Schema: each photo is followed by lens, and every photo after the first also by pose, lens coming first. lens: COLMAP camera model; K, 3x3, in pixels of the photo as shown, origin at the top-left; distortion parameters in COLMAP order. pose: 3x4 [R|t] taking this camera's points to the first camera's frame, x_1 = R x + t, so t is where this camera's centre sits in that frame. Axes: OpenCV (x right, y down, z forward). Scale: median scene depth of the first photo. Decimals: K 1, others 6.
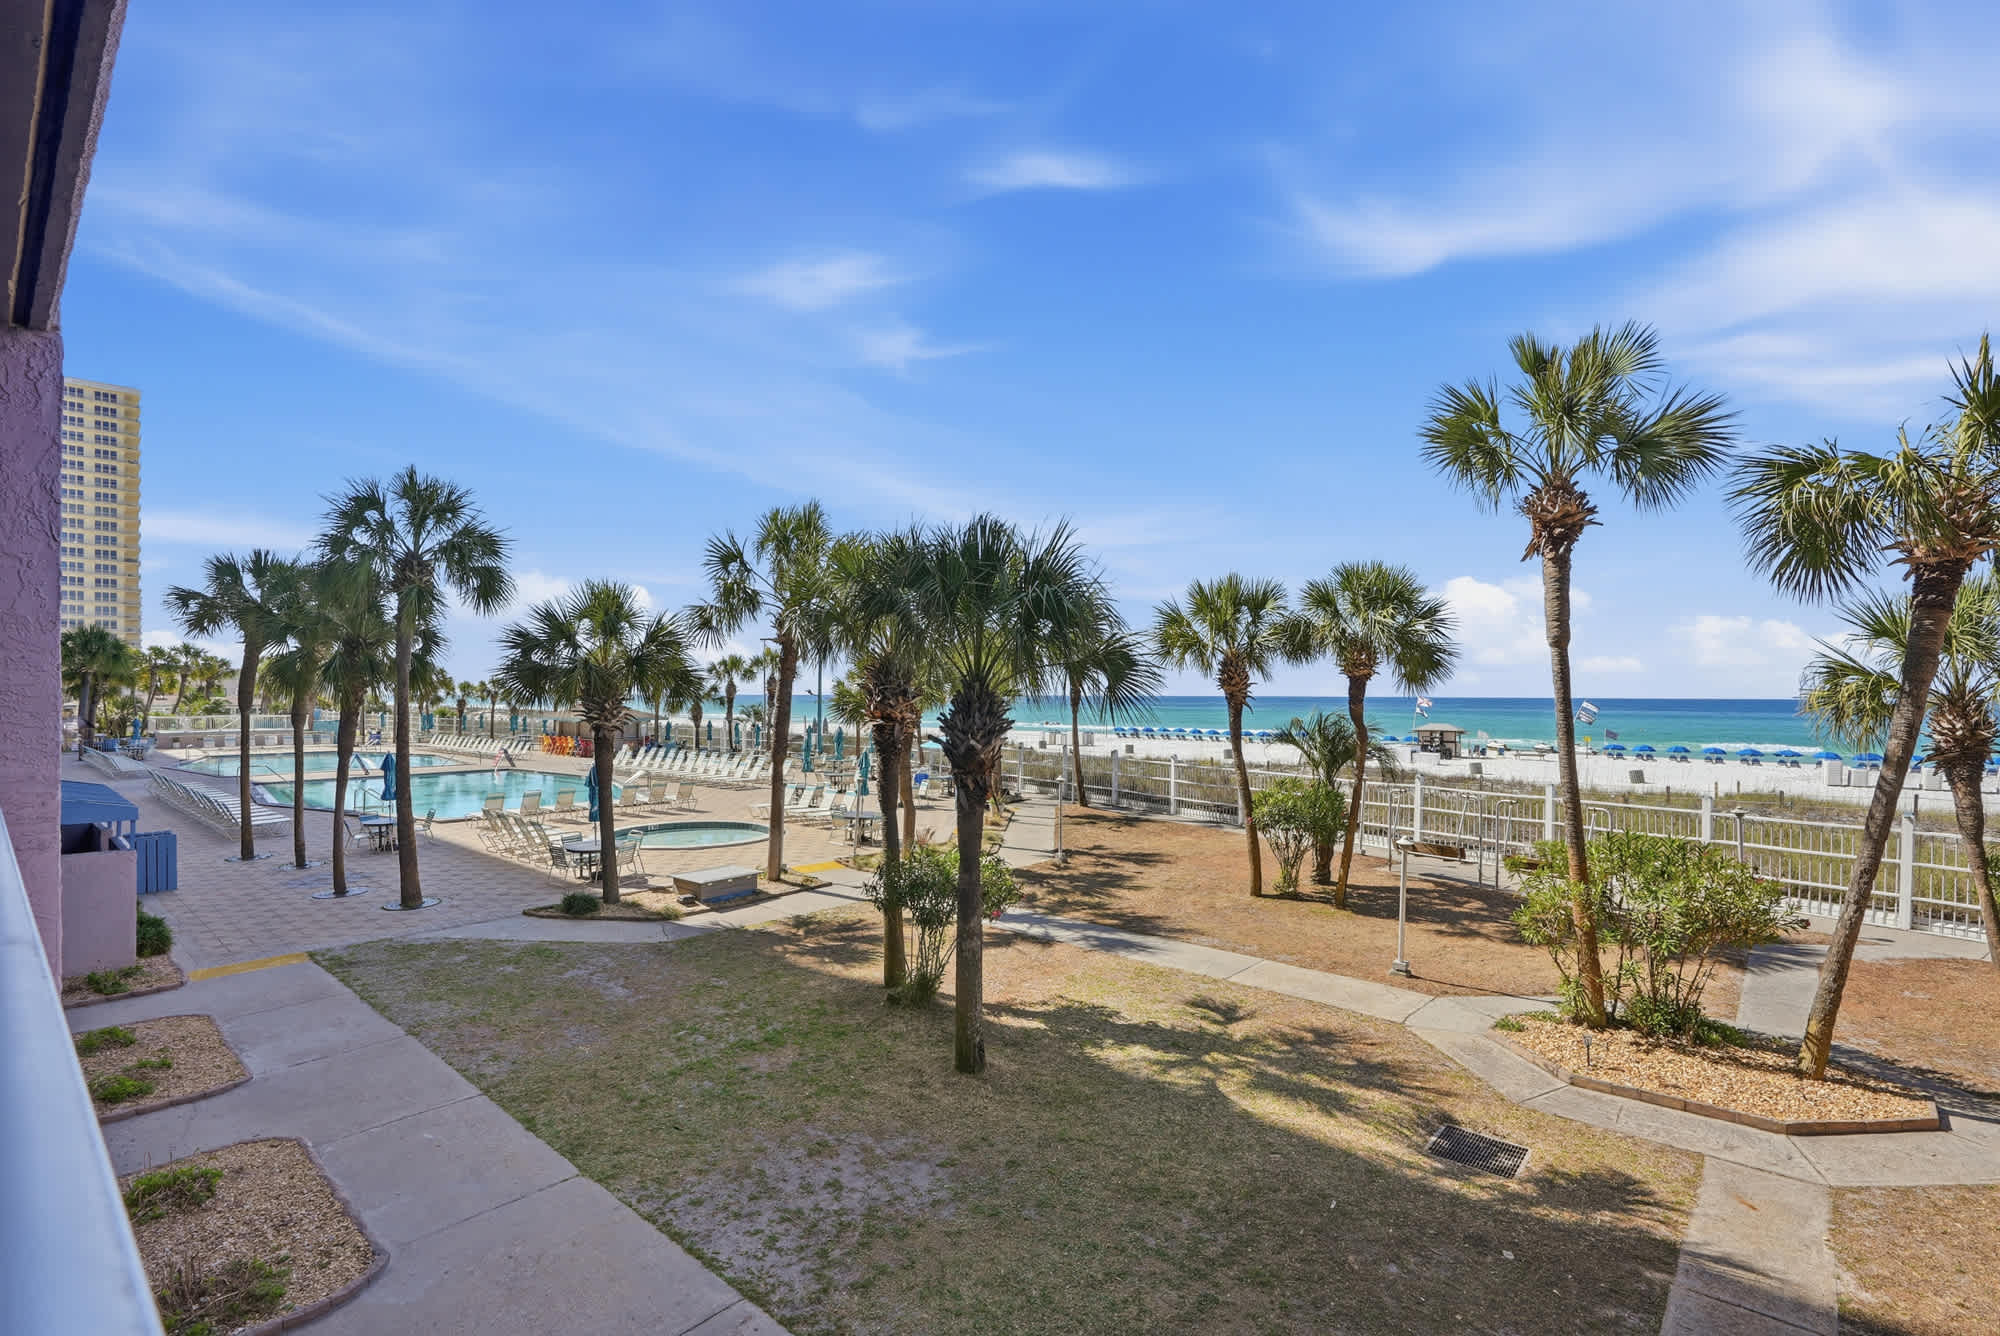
lens RADIAL K [[920.9, 0, 1008.1], [0, 920.9, 688.1], [0, 0, 1]] dist [-0.001255, 0.001319]
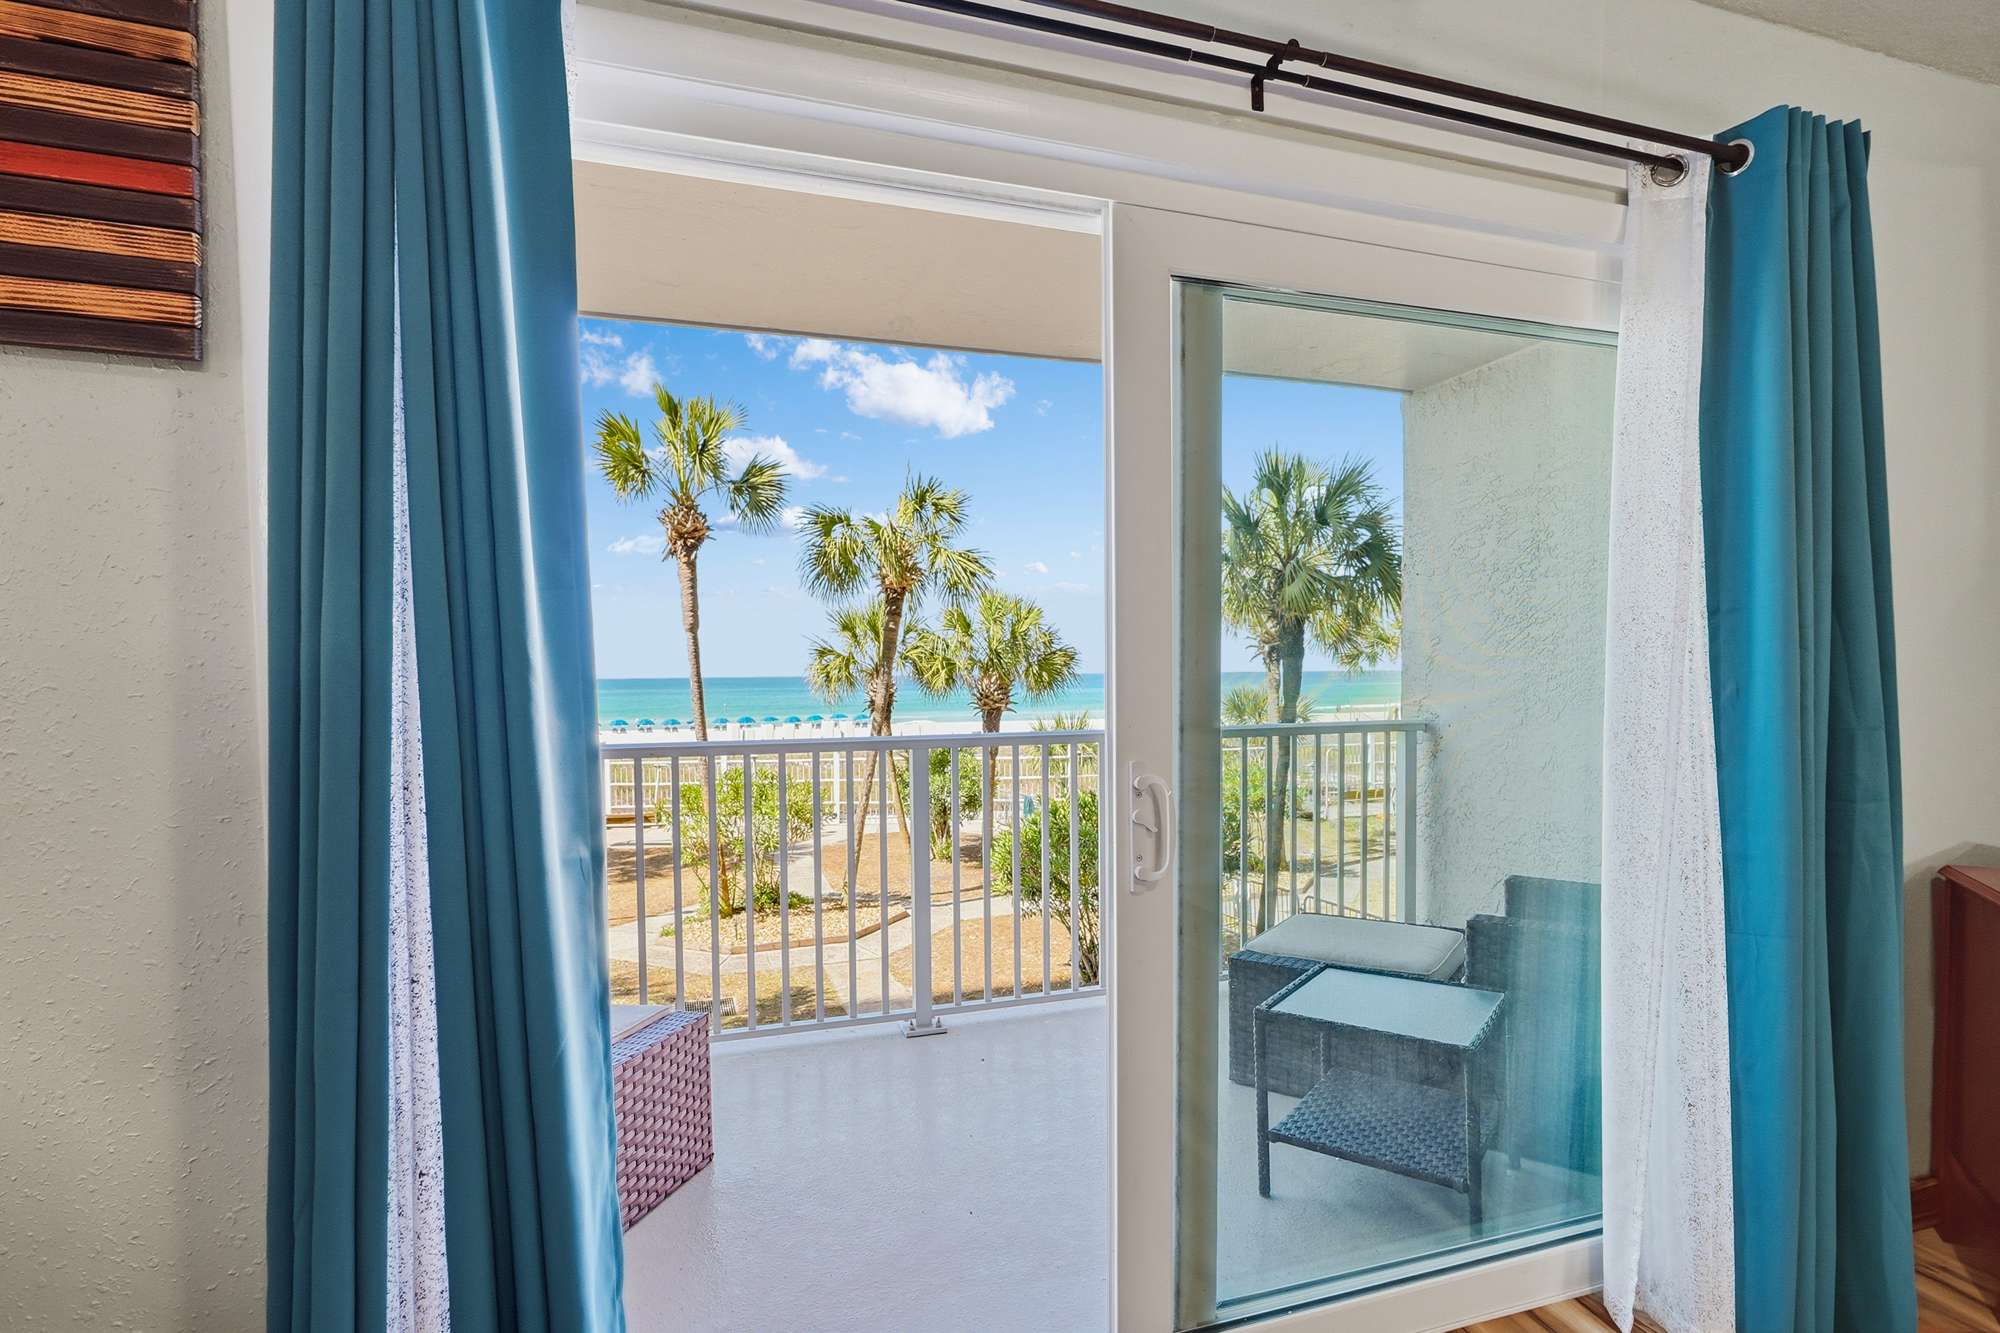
lens RADIAL K [[971.3, 0, 999.0], [0, 971.3, 702.8], [0, 0, 1]] dist [0.000918, 0.000124]
pose [[0.517686, -0.038446, 0.854707, -0.342279], [0.009515, 0.999187, 0.039182, 0.004594], [-0.855518, -0.012151, 0.517630, -0.070129]]
